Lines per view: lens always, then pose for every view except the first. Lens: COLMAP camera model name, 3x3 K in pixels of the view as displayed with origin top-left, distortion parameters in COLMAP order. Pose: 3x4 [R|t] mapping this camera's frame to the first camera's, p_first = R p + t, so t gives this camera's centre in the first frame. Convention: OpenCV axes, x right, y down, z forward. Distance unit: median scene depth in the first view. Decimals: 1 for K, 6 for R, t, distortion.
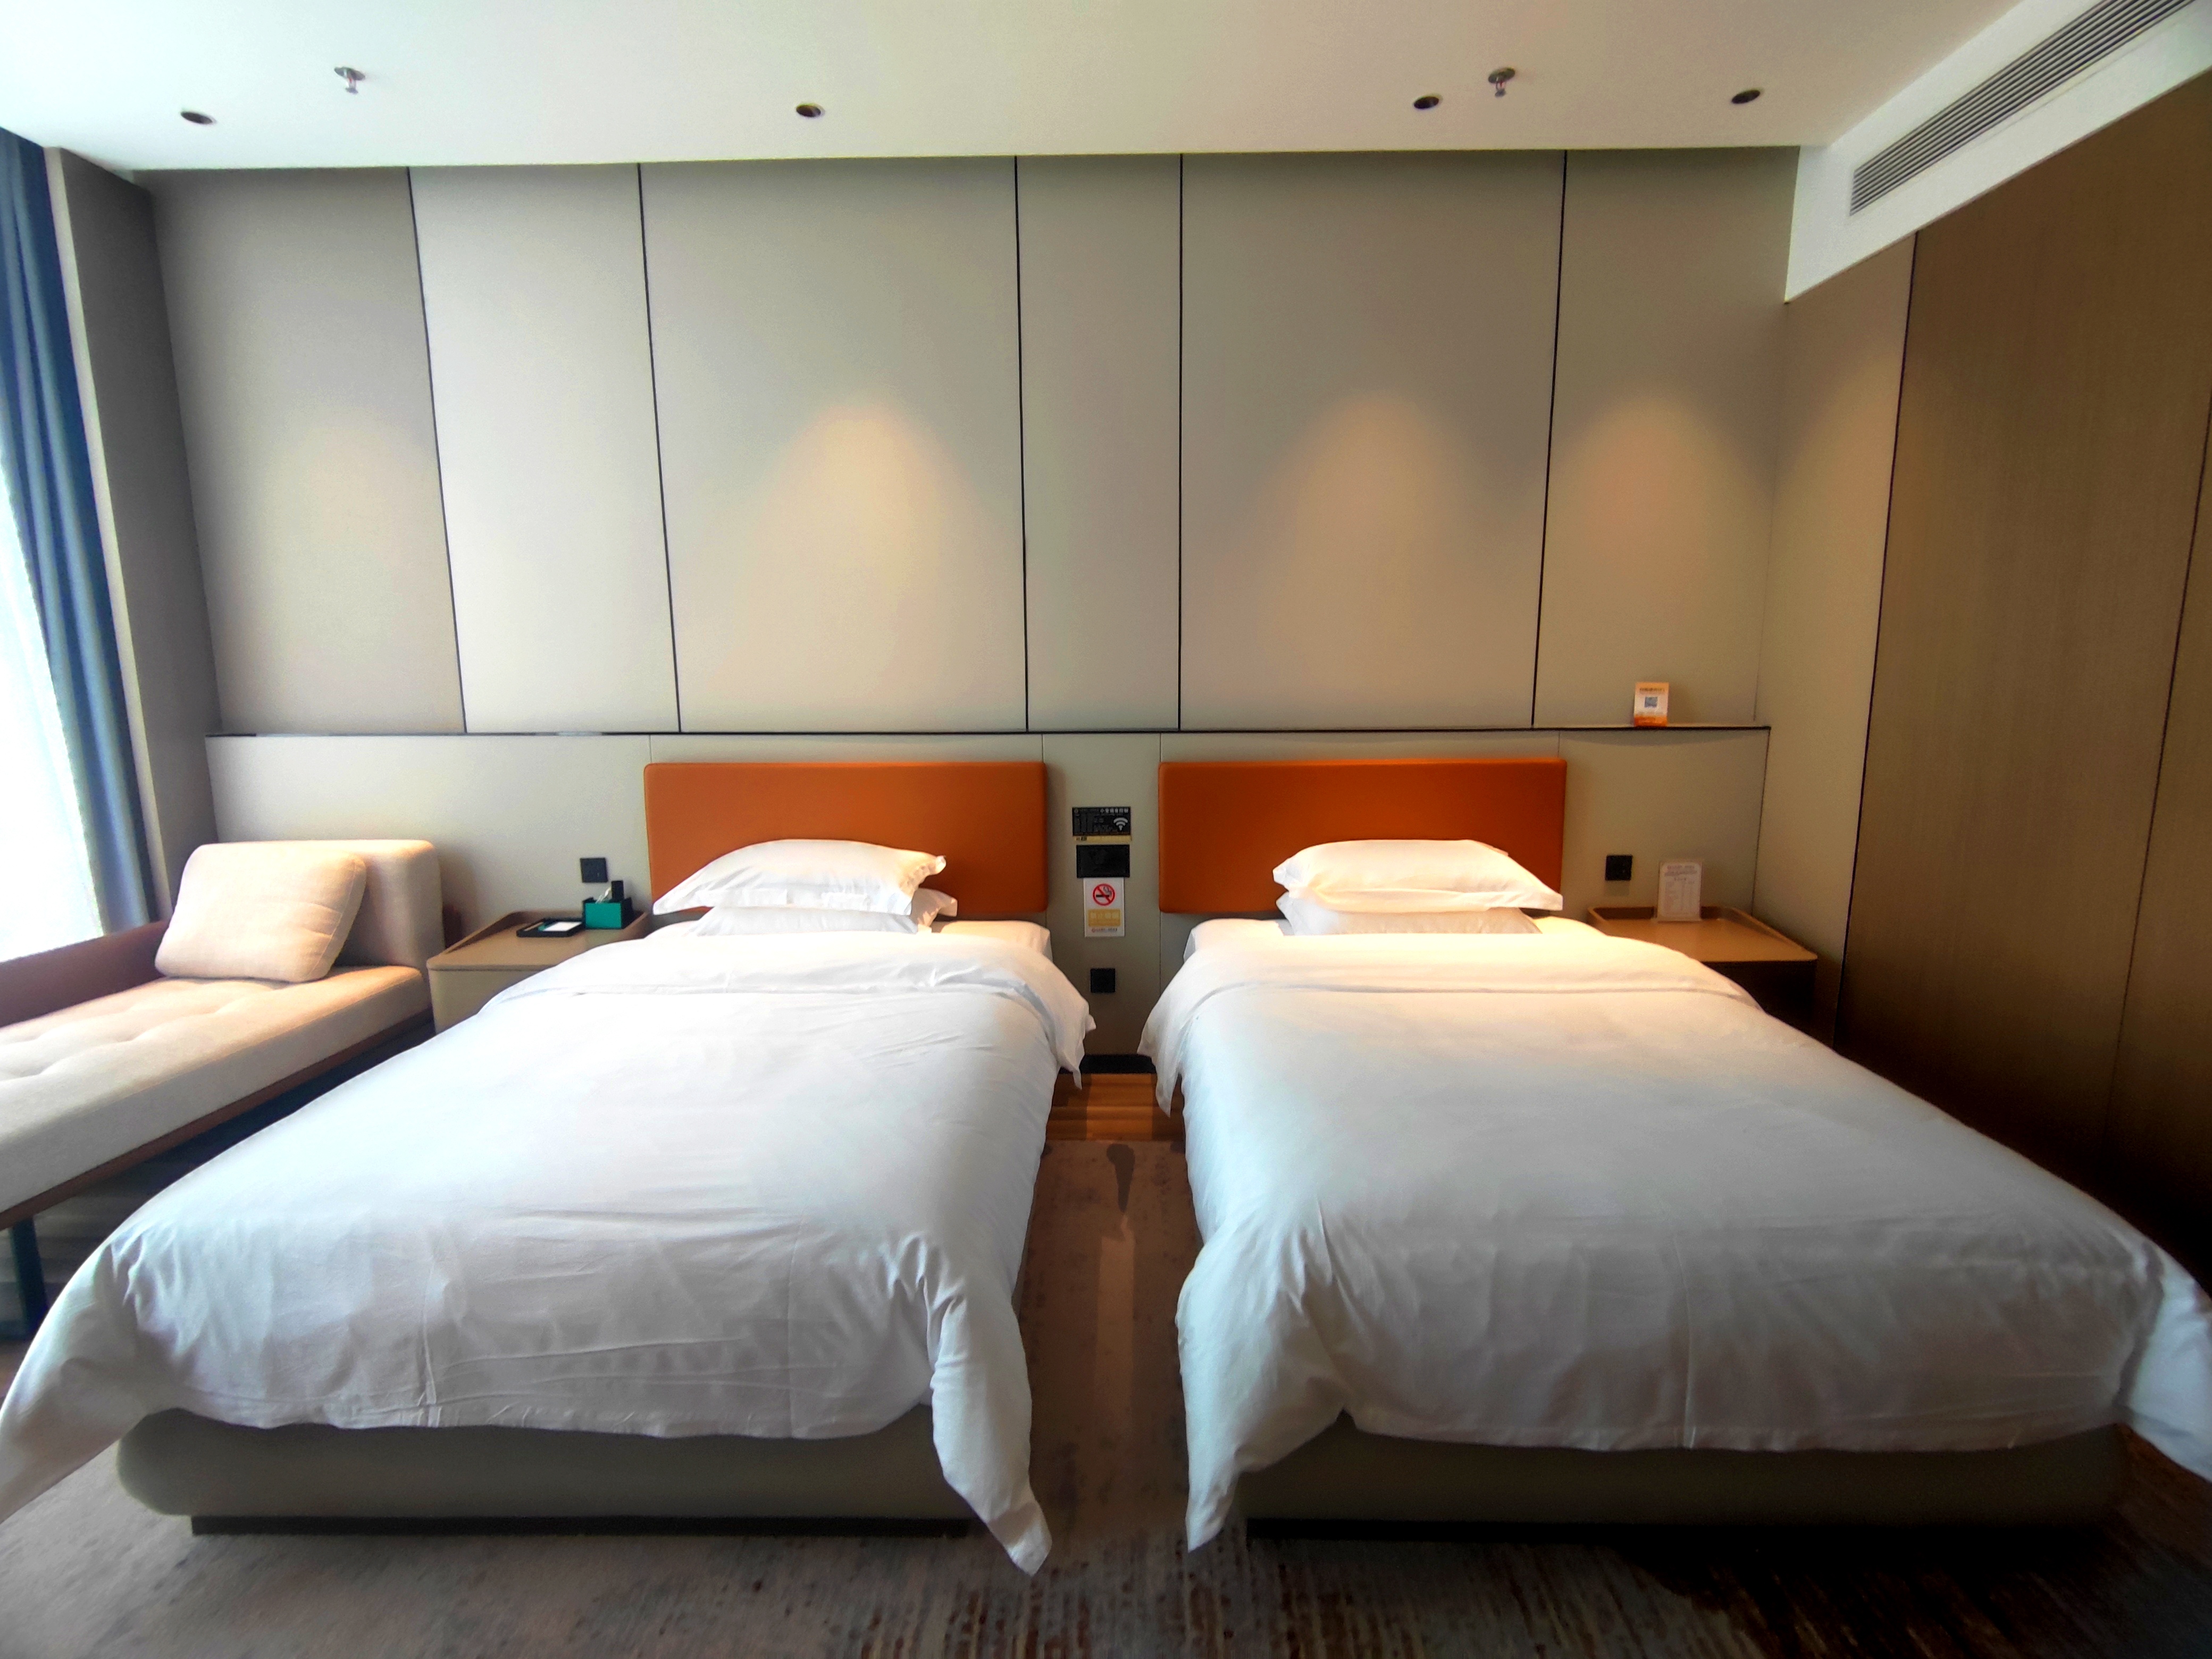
lens RADIAL K [[1014.7, 0, 1108.2], [0, 1014.7, 821.8], [0, 0, 1]] dist [0.001015, 0.000367]
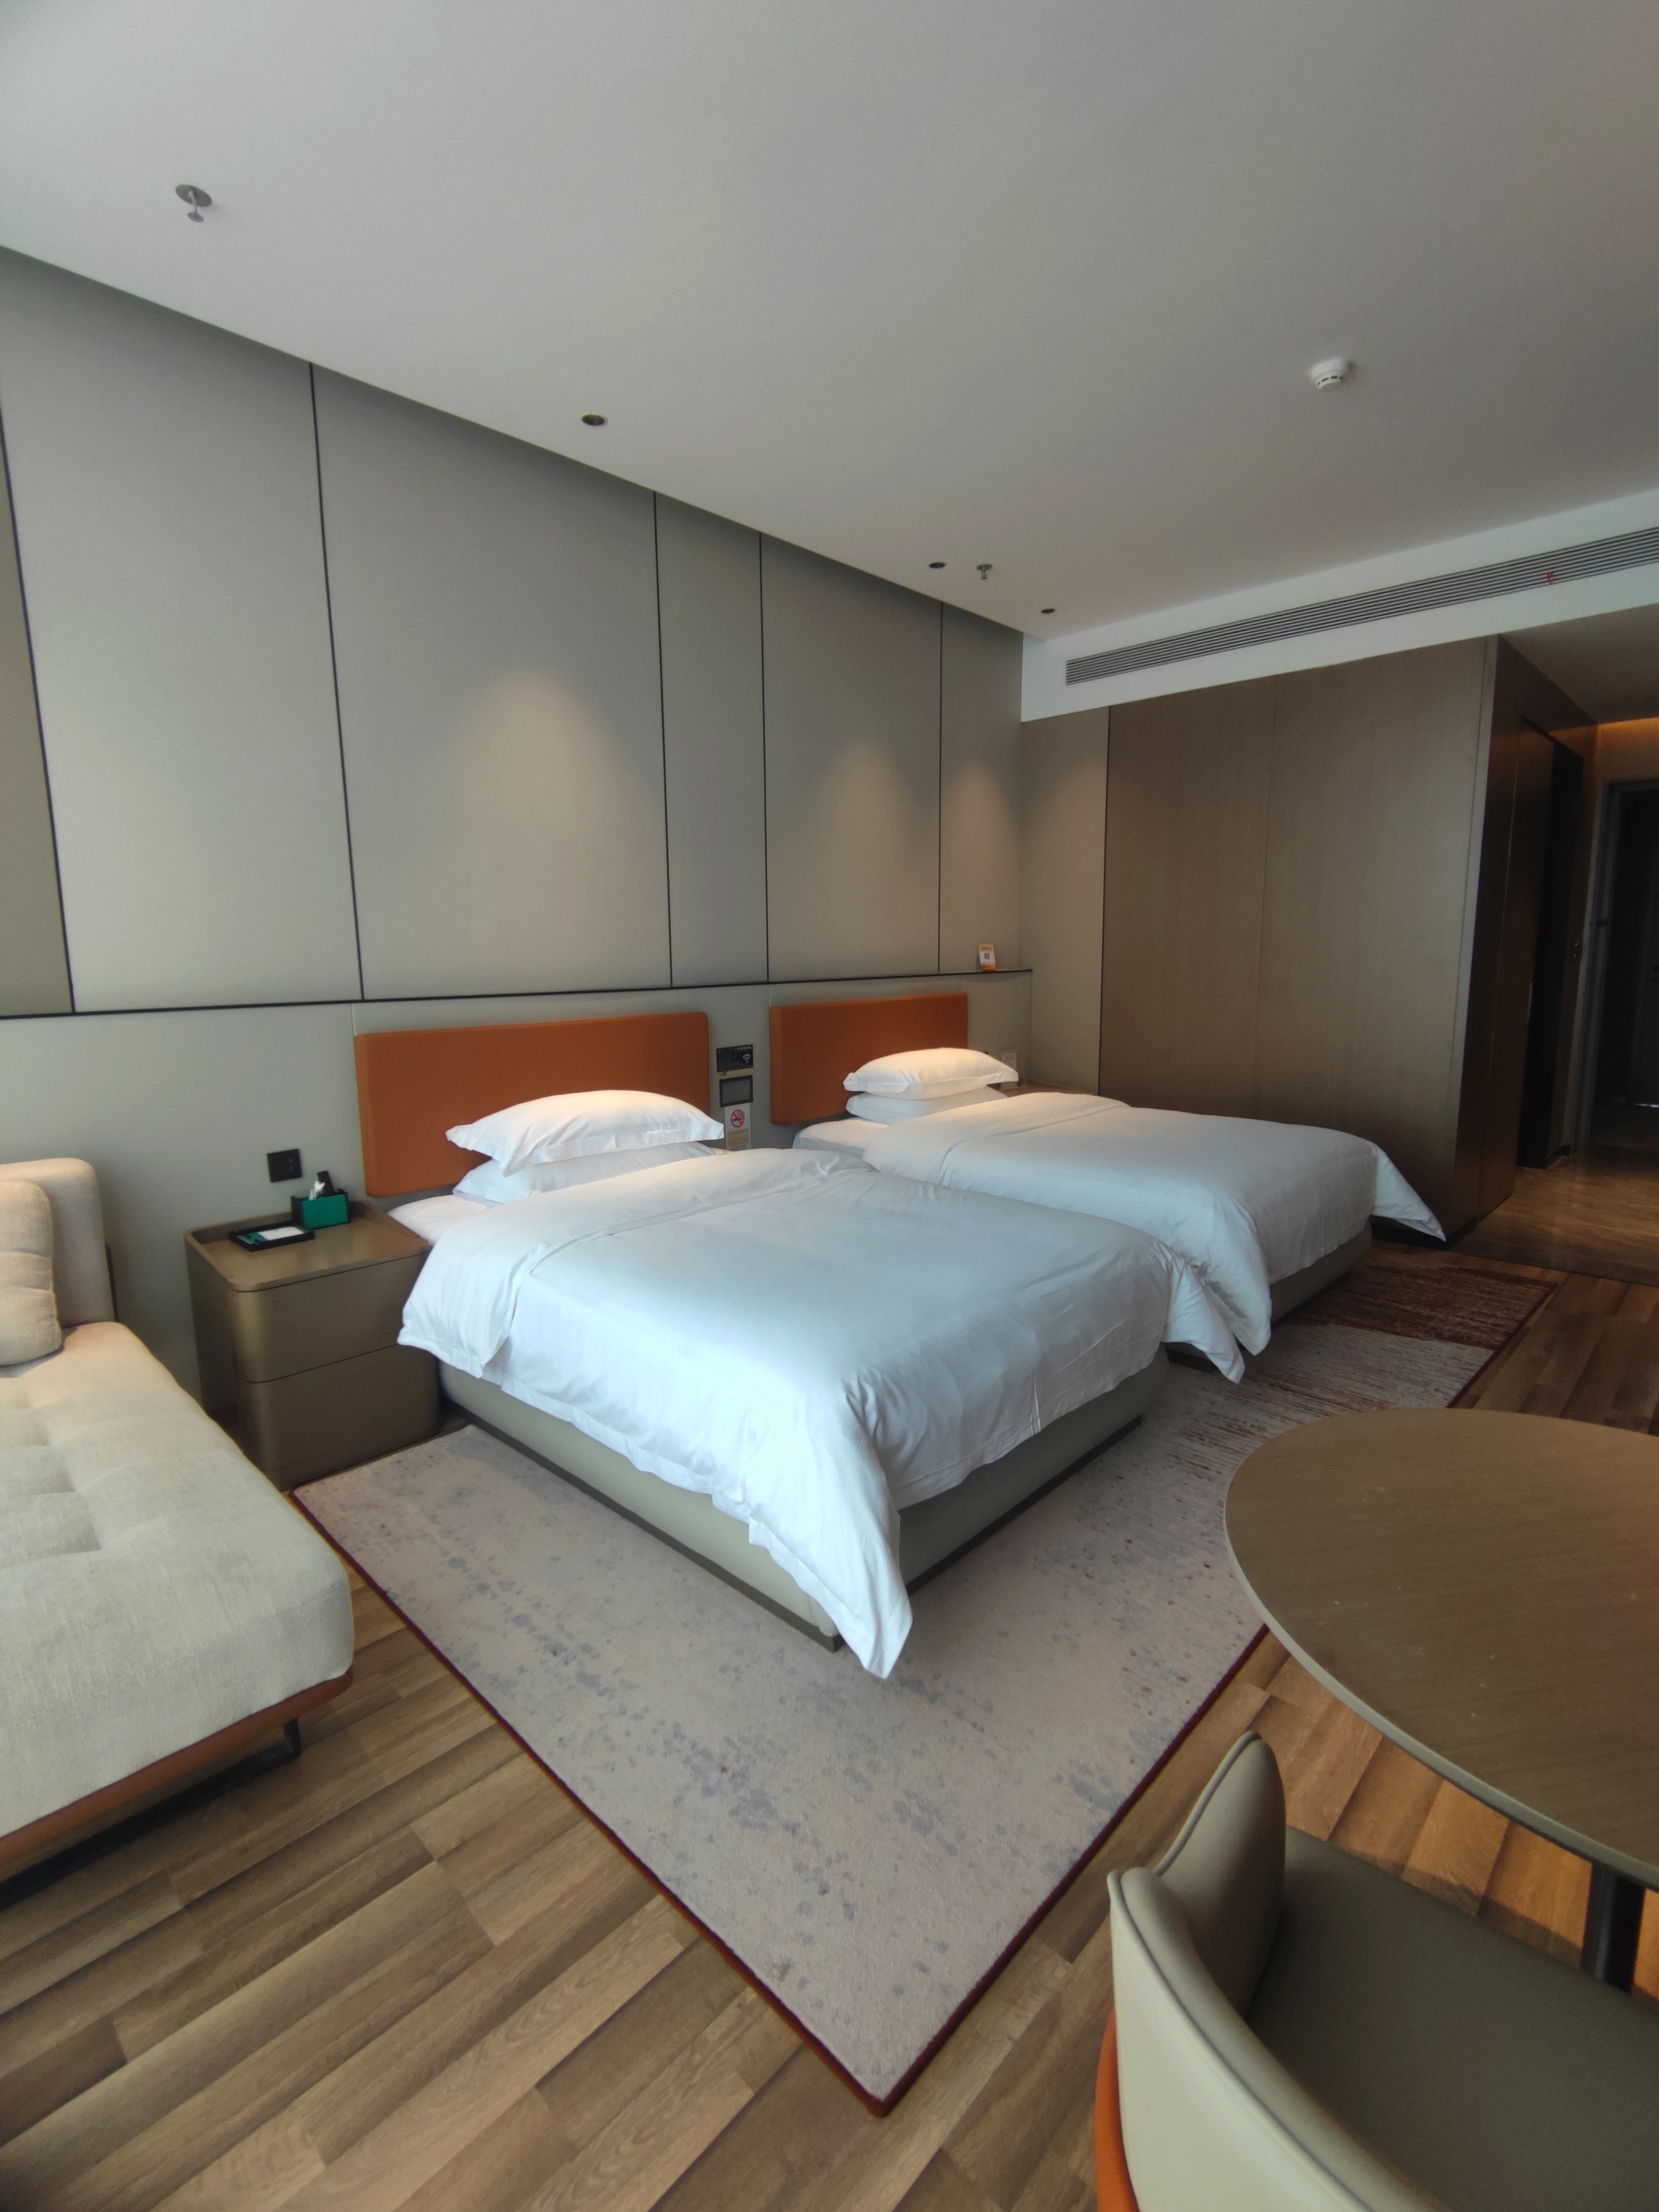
lens RADIAL K [[1026.0, 0, 822.3], [0, 1026.0, 1100.8], [0, 0, 1]] dist [0.001780, 0.000003]
pose [[0.681213, -0.111610, 0.723527, -0.947957], [0.114284, 0.992406, 0.045486, 0.007148], [-0.723110, 0.051702, 0.688795, 0.087175]]
